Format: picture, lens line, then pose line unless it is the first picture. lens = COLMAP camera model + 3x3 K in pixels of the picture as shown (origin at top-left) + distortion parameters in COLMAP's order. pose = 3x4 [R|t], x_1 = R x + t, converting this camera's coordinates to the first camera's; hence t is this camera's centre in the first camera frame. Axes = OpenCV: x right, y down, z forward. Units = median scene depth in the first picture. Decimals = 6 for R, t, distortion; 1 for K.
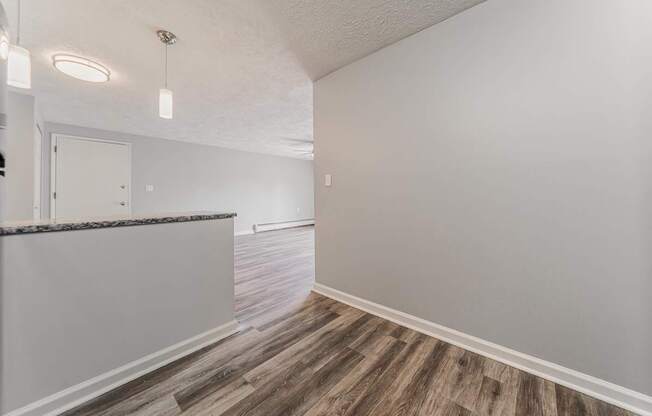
lens RADIAL K [[227.6, 0, 330.5], [0, 227.6, 193.4], [0, 0, 1]] dist [-0.000252, -0.000028]
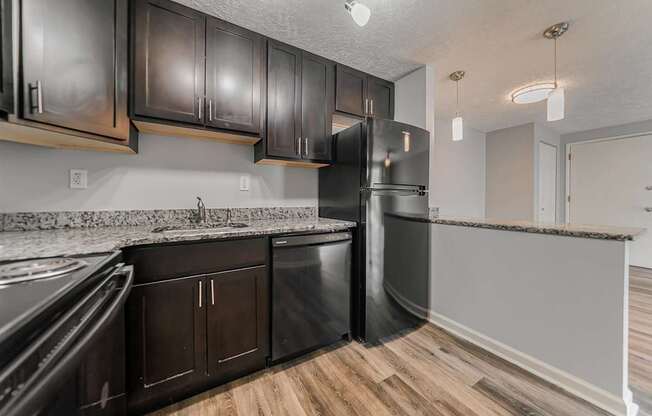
lens RADIAL K [[227.6, 0, 326.4], [0, 227.6, 198.9], [0, 0, 1]] dist [-0.000252, -0.000028]
pose [[-0.279249, 0.010173, -0.960165, 0.515492], [0.012905, 0.999893, 0.006840, -0.036834], [0.960132, -0.010481, -0.279351, 0.444868]]
